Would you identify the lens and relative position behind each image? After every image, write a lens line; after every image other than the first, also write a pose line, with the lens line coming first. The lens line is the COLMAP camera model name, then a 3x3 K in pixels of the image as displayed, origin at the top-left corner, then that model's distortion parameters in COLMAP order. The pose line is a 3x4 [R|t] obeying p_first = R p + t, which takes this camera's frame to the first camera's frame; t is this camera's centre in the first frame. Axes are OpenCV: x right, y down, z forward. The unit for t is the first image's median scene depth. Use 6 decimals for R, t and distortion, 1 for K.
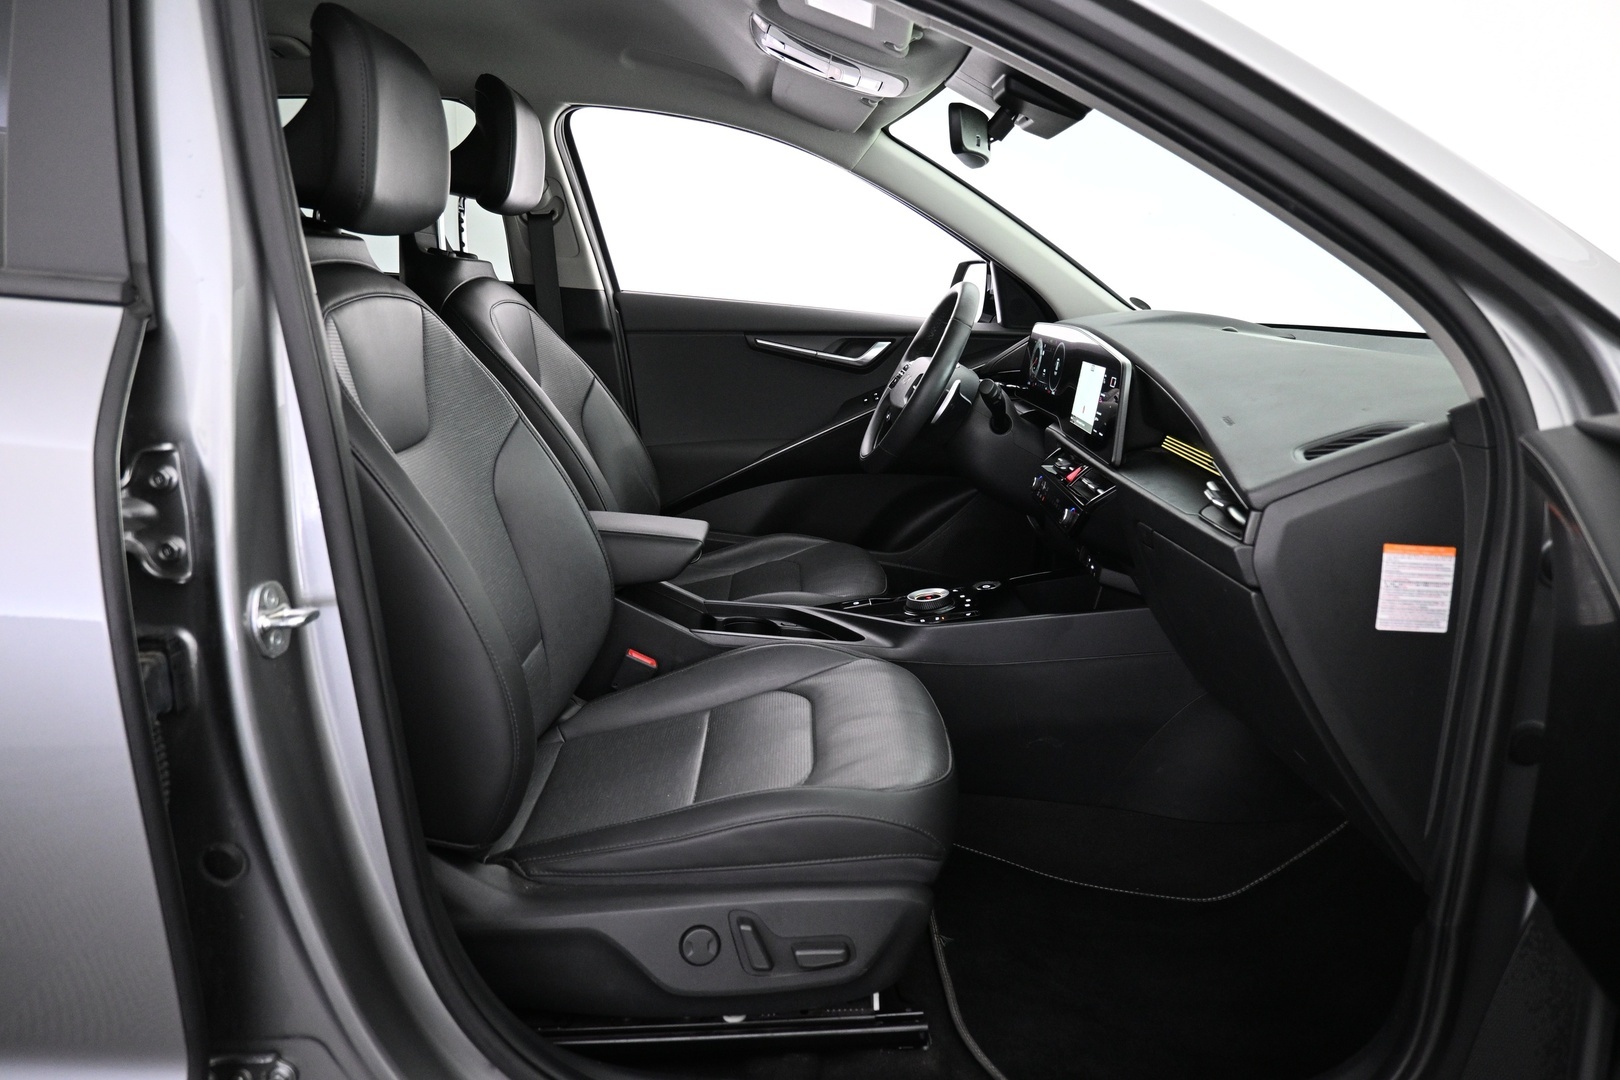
lens RADIAL K [[1107.2, 0, 811.0], [0, 1107.2, 529.5], [0, 0, 1]] dist [-0.003117, -0.001355]
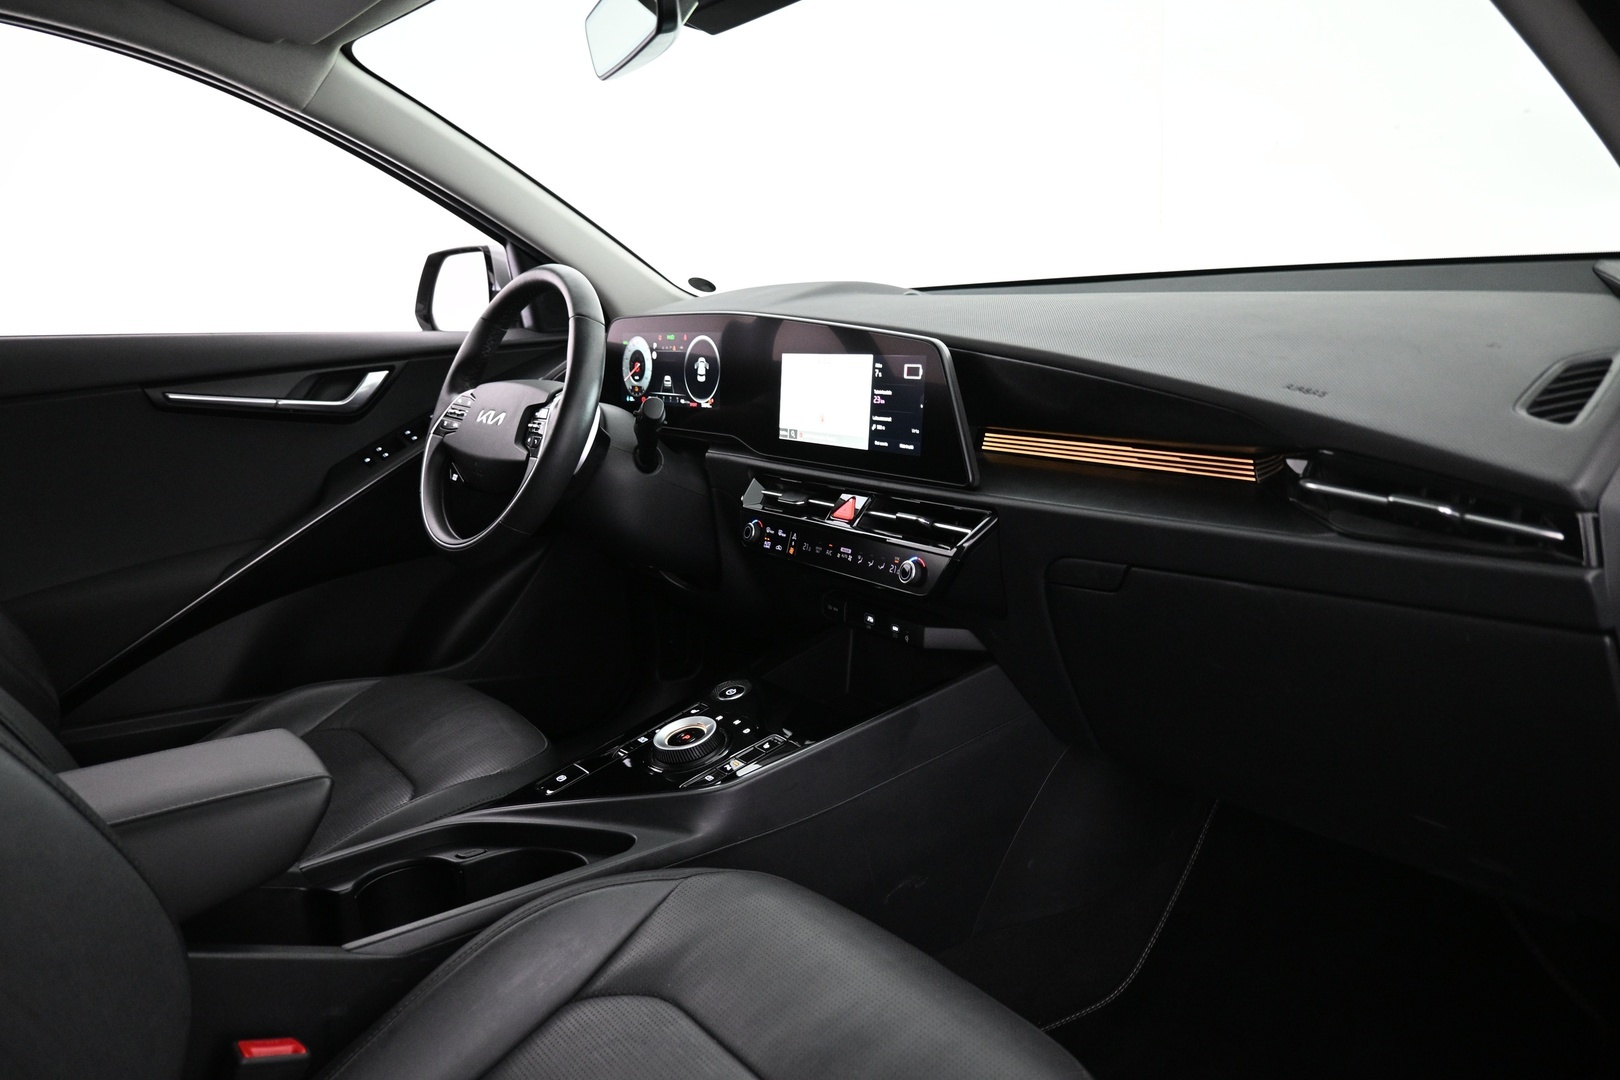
lens RADIAL K [[1107.2, 0, 811.0], [0, 1107.2, 529.5], [0, 0, 1]] dist [-0.003117, -0.001355]
pose [[0.795482, -0.205013, 0.570244, -0.144529], [0.211599, 0.975772, 0.055630, -0.062525], [-0.567833, 0.076411, 0.819590, 0.331688]]
